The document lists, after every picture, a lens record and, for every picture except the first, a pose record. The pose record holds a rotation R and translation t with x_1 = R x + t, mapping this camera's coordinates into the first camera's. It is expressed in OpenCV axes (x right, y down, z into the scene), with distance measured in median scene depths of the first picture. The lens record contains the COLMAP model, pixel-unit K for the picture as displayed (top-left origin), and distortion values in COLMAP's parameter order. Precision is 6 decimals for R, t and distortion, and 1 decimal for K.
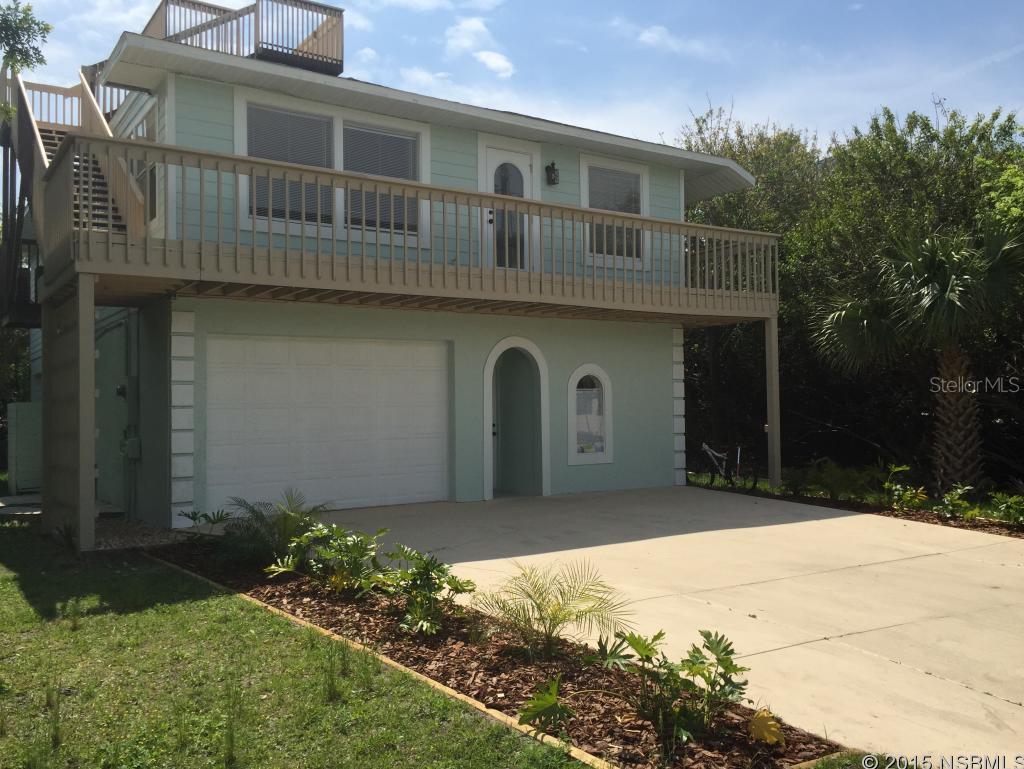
lens RADIAL K [[865.0, 0, 512.0], [0, 865.0, 384.5], [0, 0, 1]] dist [-0.058914, -0.003871]
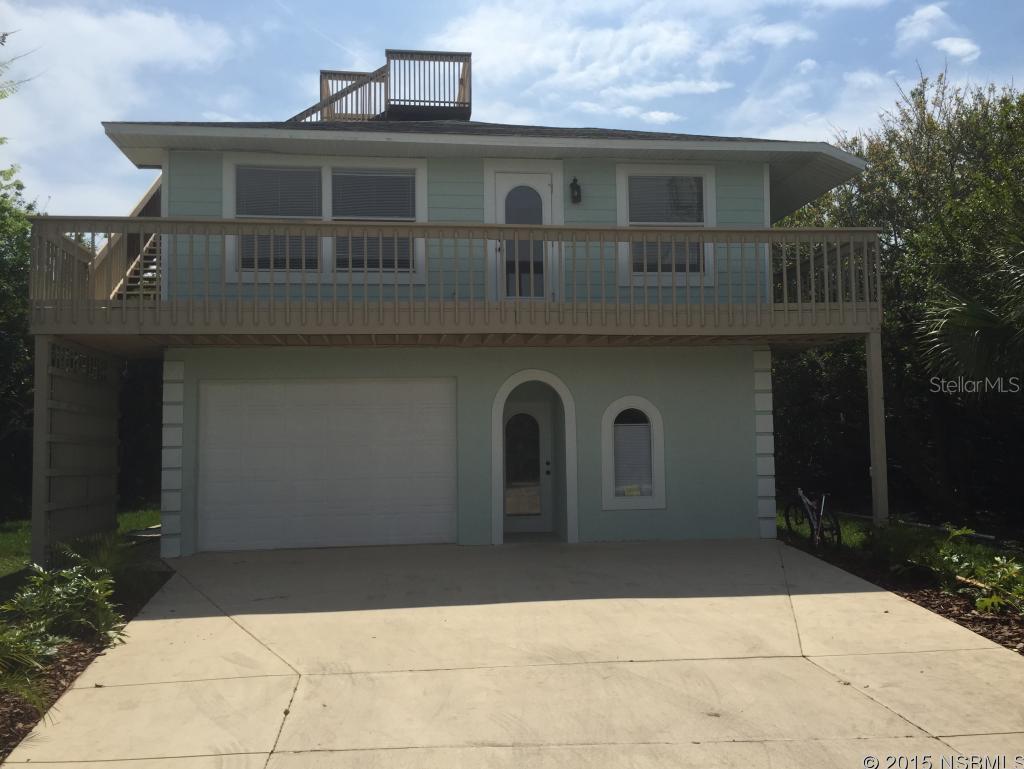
lens RADIAL K [[855.0, 0, 512.0], [0, 855.0, 384.5], [0, 0, 1]] dist [0.007242, 0.000363]
pose [[0.893985, -0.031578, -0.446983, 0.397368], [0.015819, 0.999116, -0.038945, -0.003954], [0.447818, 0.027745, 0.893694, 0.162224]]
